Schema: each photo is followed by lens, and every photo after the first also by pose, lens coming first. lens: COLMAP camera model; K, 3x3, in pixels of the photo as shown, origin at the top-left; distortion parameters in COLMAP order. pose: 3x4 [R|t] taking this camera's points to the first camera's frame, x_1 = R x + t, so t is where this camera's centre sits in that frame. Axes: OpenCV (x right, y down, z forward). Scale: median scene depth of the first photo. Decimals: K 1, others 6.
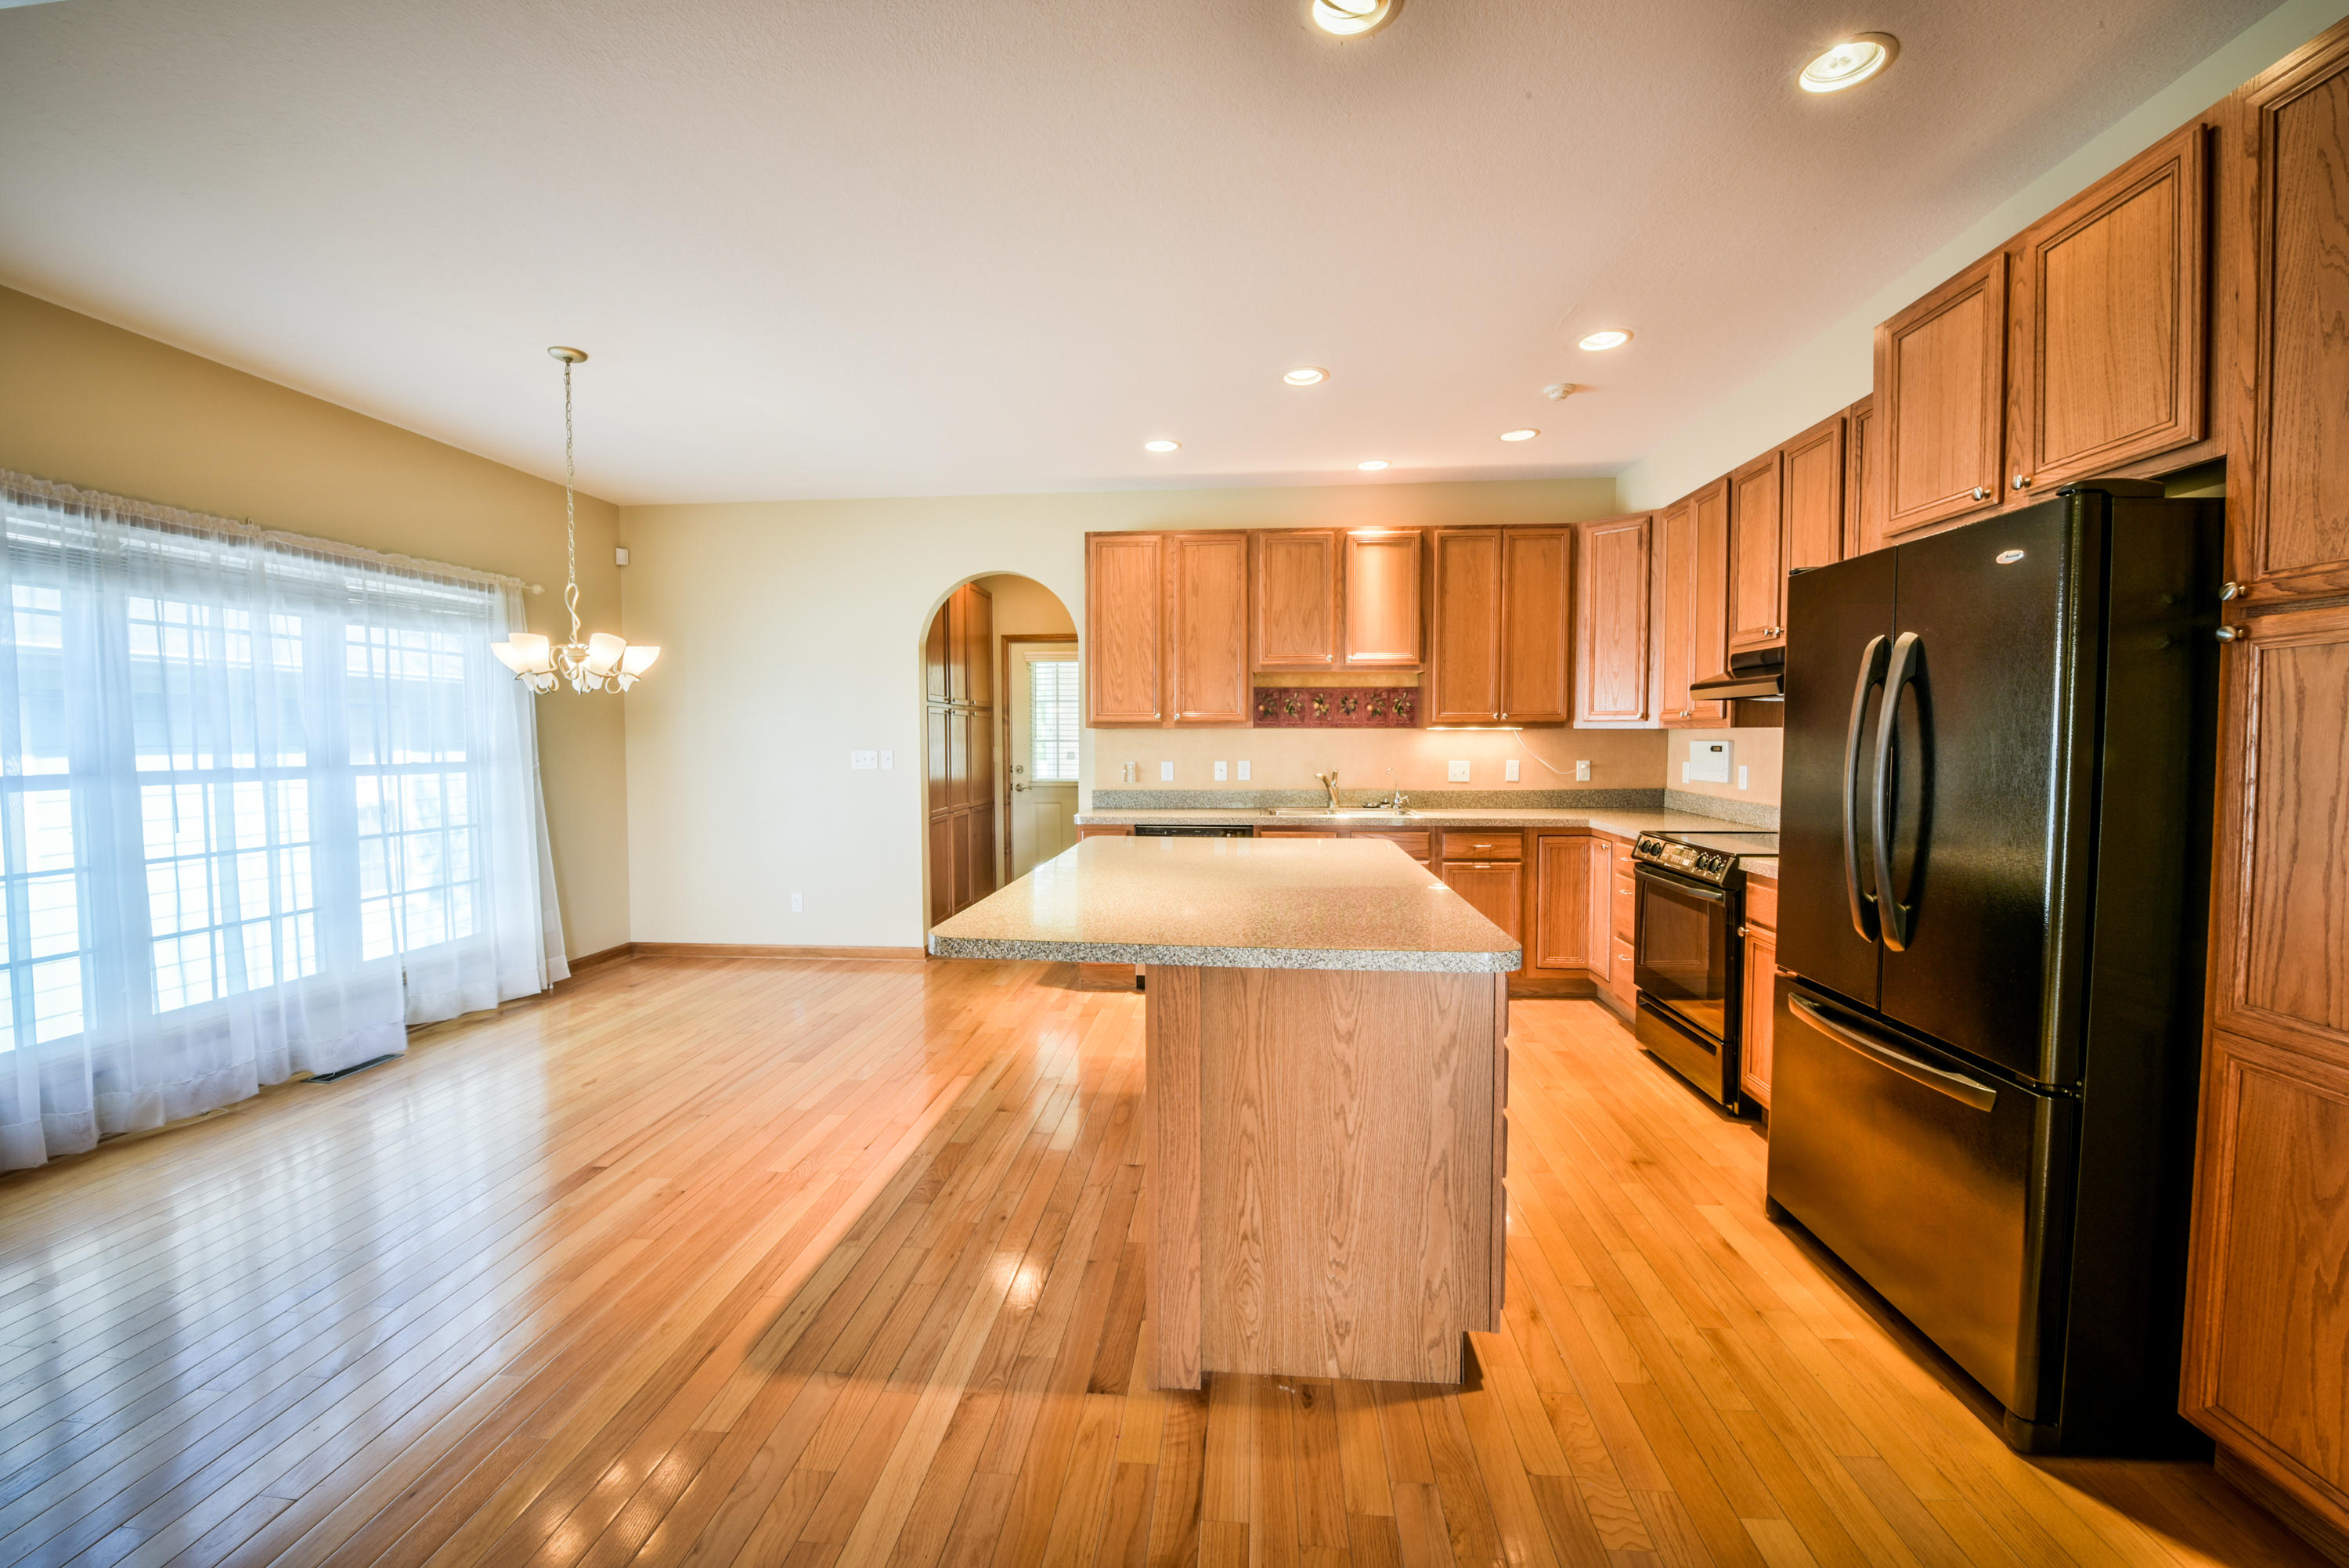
lens RADIAL K [[935.3, 0, 1178.2], [0, 935.3, 775.5], [0, 0, 1]] dist [-0.018677, -0.000763]
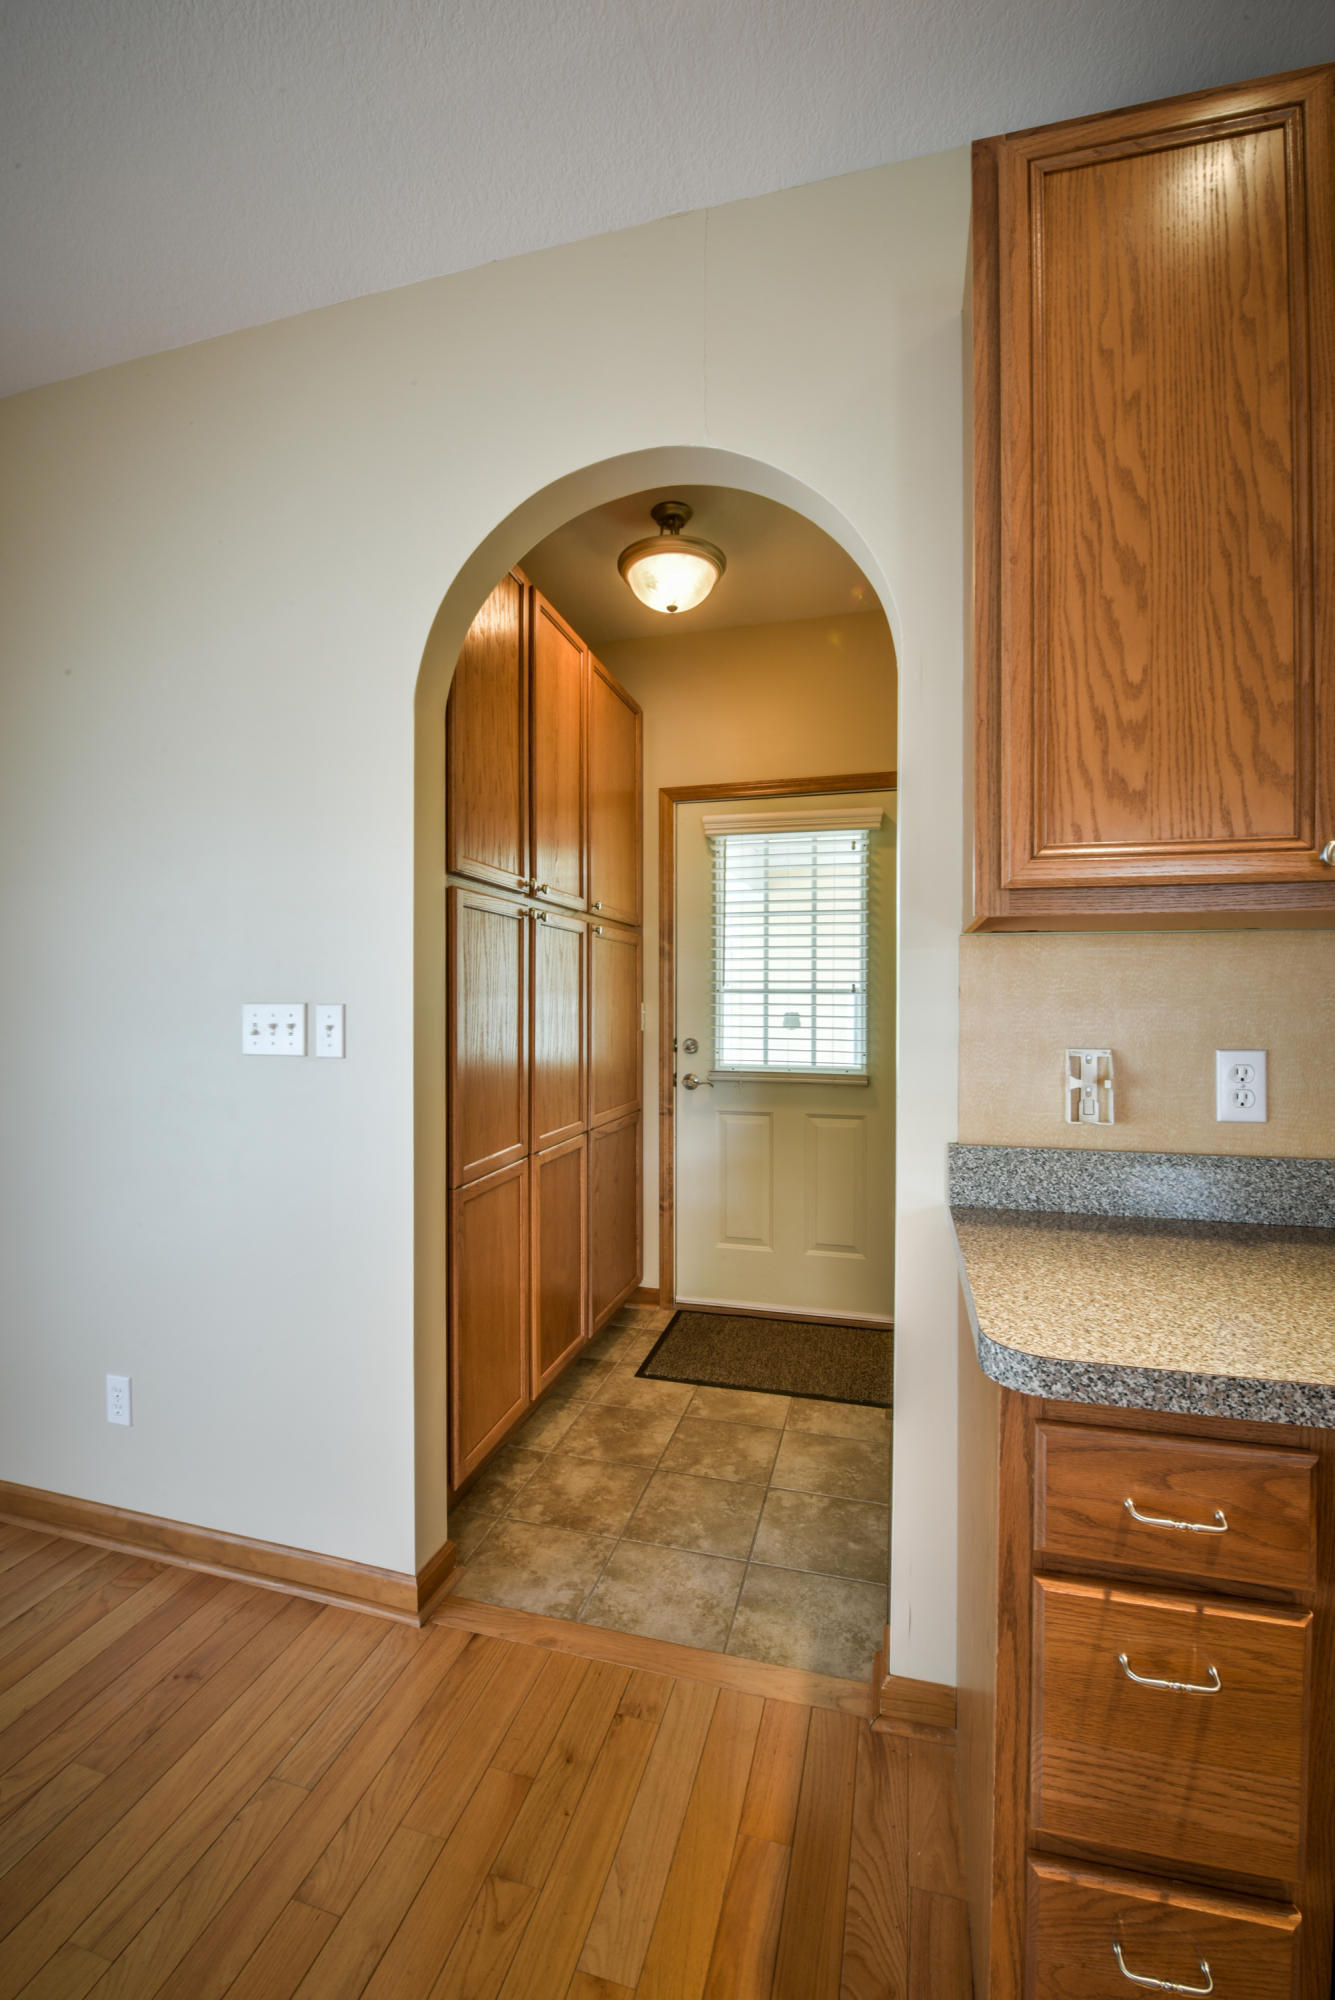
lens RADIAL K [[840.3, 0, 667.5], [0, 840.3, 1000.0], [0, 0, 1]] dist [-0.019574, -0.000439]
pose [[0.982362, 0.004604, -0.186934, -0.139958], [-0.012463, 0.999086, -0.040892, -0.019008], [0.186575, 0.042500, 0.981521, 0.791766]]
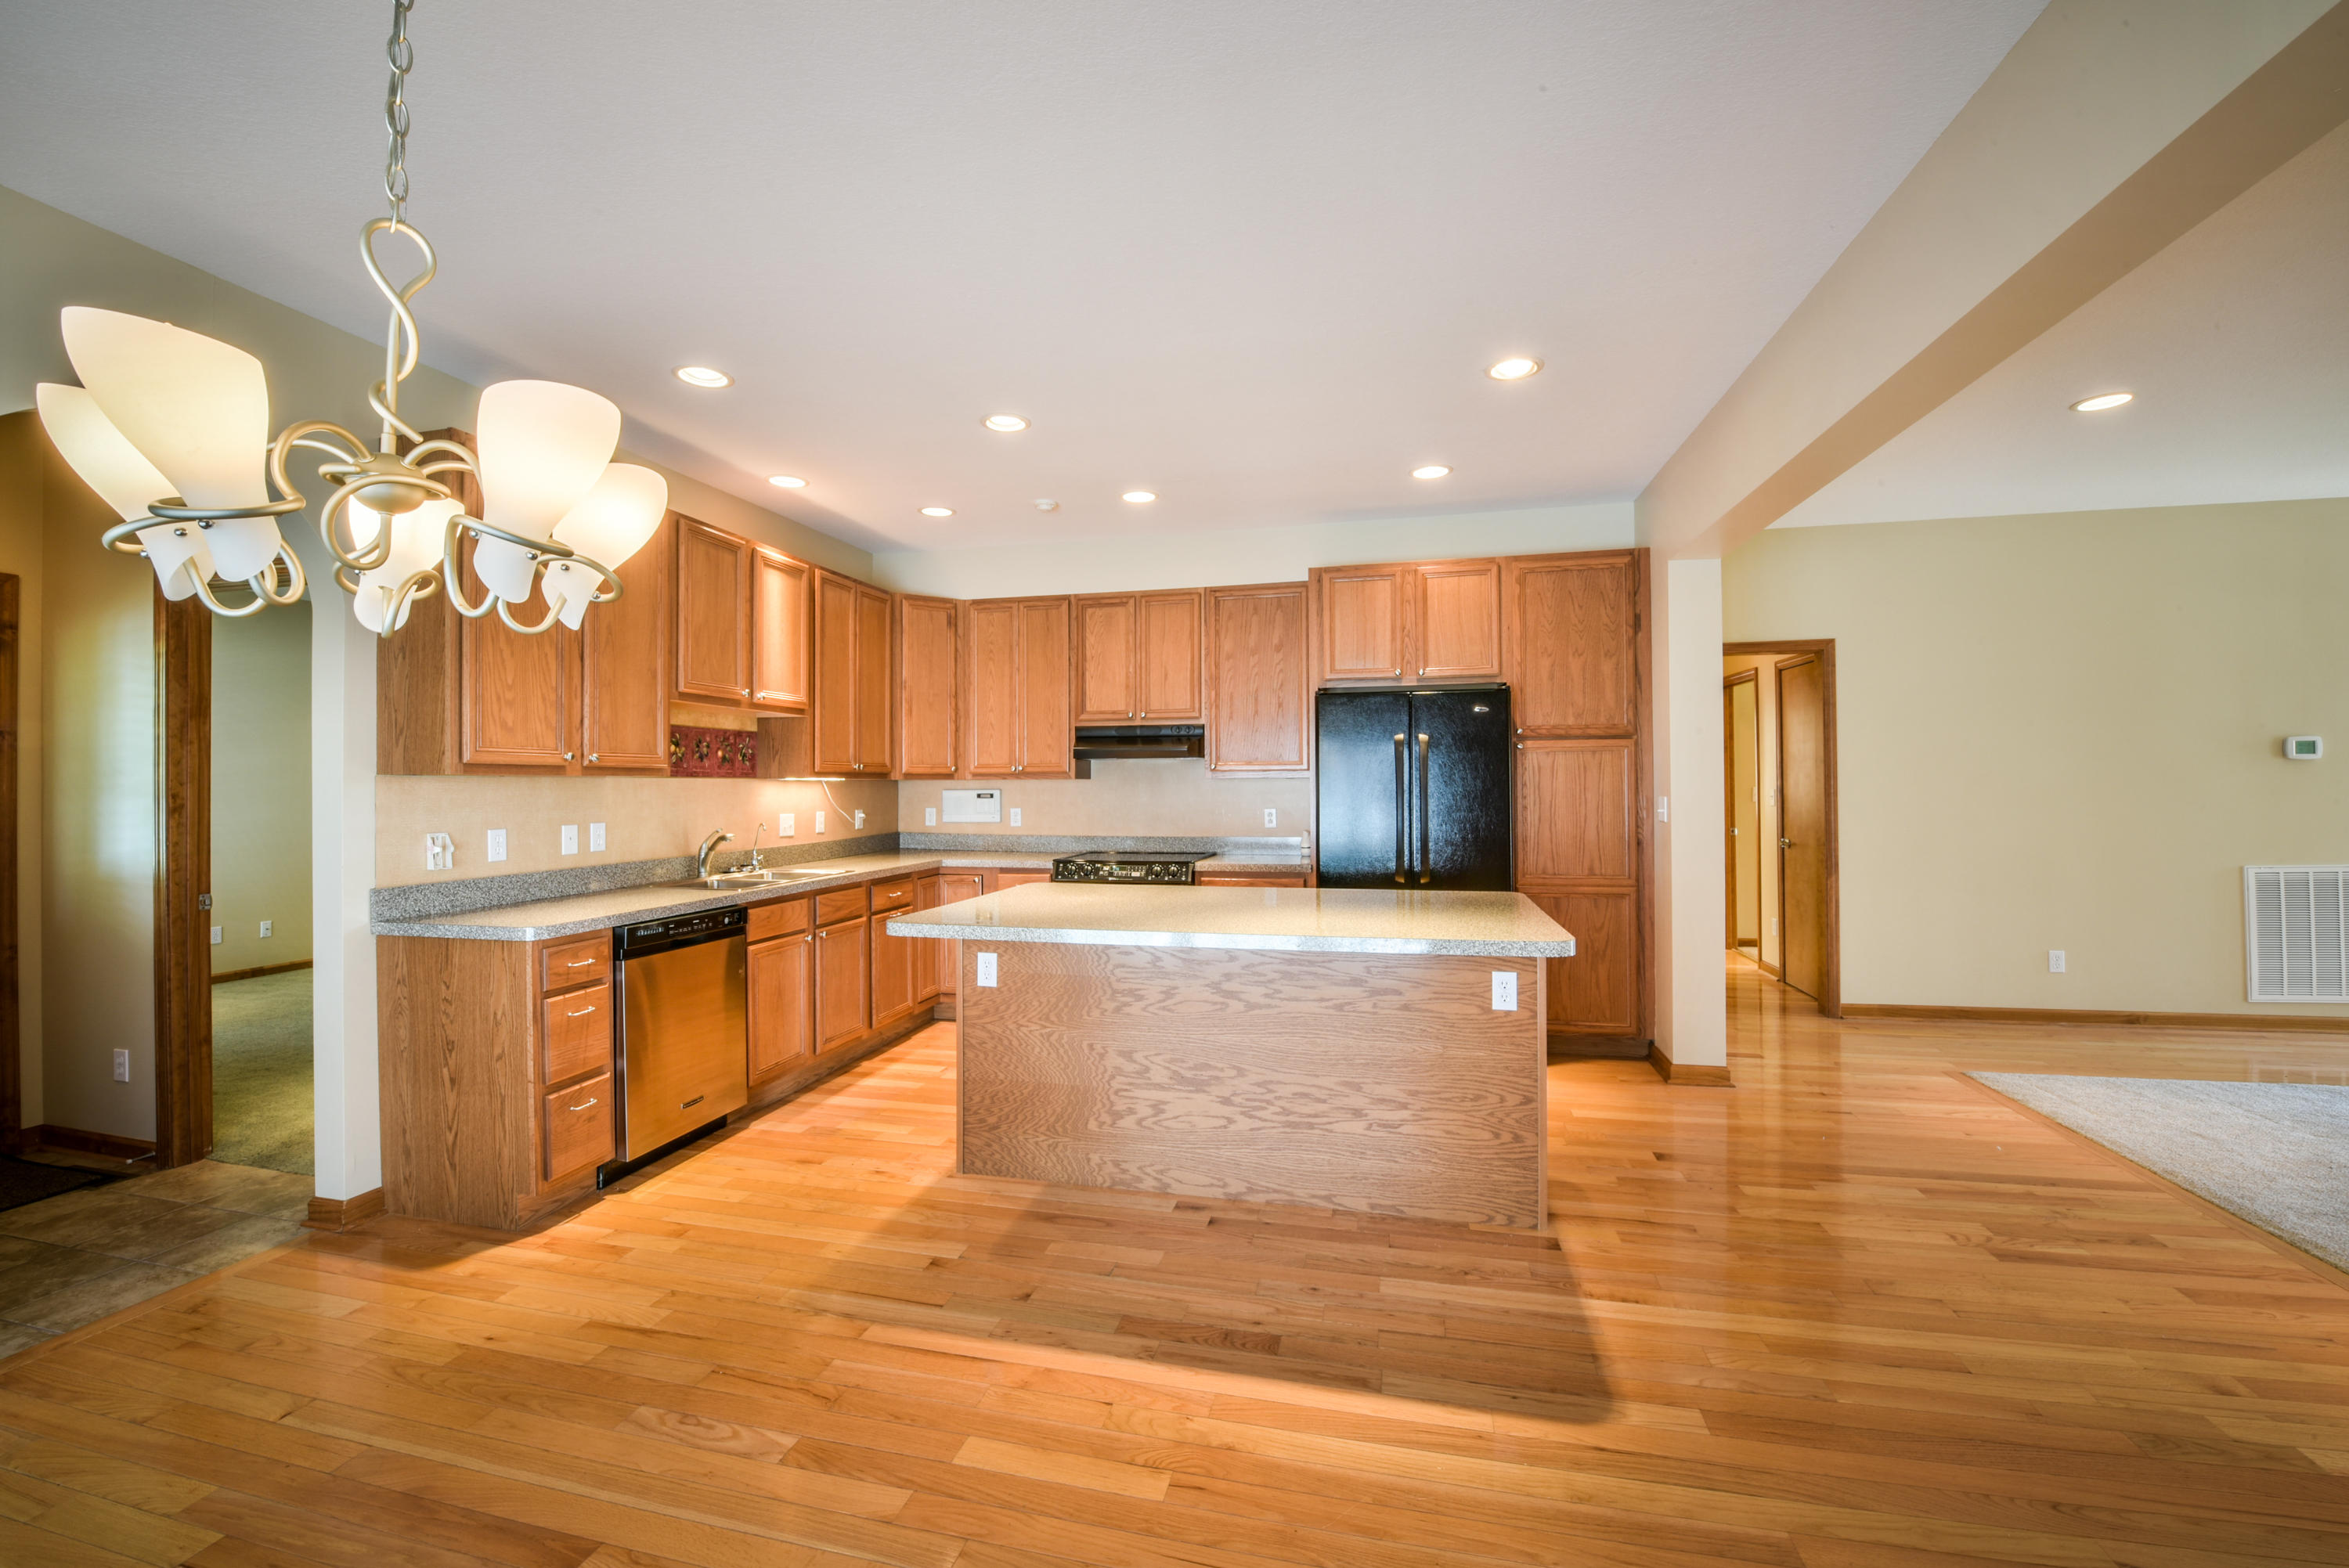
lens RADIAL K [[954.4, 0, 1169.1], [0, 954.4, 777.1], [0, 0, 1]] dist [-0.016374, -0.000437]
pose [[0.148052, 0.008372, 0.988944, -0.608412], [0.048460, 0.998702, -0.015710, -0.019688], [-0.987792, 0.050251, 0.147454, 0.507966]]
